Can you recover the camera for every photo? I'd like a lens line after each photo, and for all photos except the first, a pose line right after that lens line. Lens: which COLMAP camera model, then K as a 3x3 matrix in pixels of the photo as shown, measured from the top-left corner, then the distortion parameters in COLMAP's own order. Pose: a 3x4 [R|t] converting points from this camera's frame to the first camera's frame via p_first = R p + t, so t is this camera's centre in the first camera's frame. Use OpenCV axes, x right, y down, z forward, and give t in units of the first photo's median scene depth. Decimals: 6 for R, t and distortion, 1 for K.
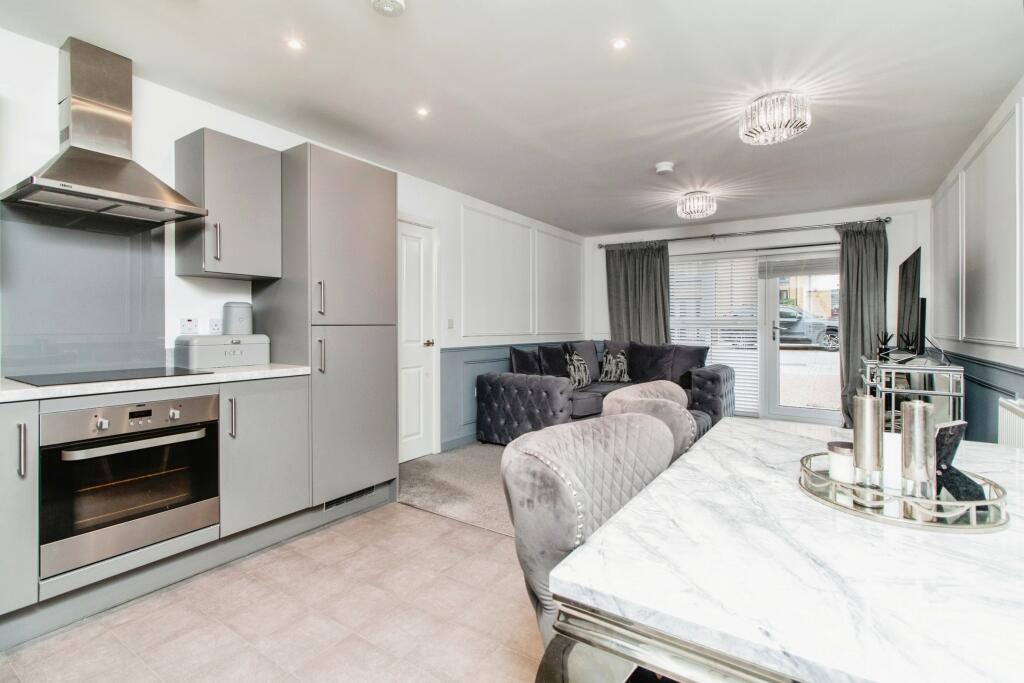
lens RADIAL K [[483.0, 0, 507.3], [0, 483.0, 319.3], [0, 0, 1]] dist [0.000234, -0.000028]
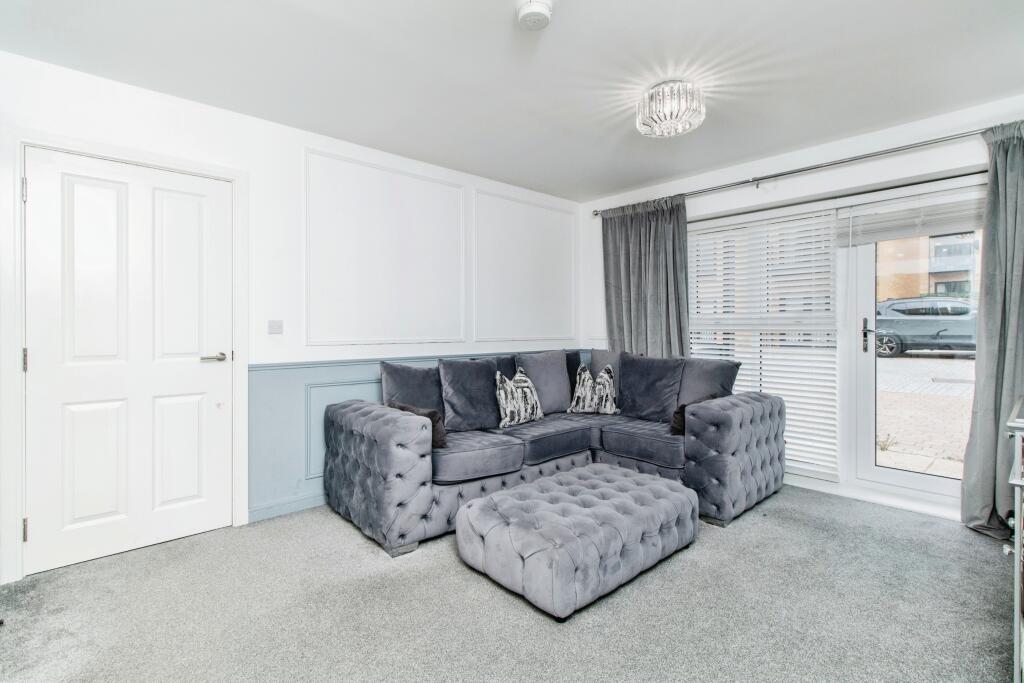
lens RADIAL K [[501.4, 0, 505.3], [0, 501.4, 323.9], [0, 0, 1]] dist [-0.000313, -0.000461]
pose [[0.974525, -0.006949, -0.224170, 0.262807], [0.008217, 0.999955, 0.004727, 0.003449], [0.224127, -0.006449, 0.974539, 0.312108]]
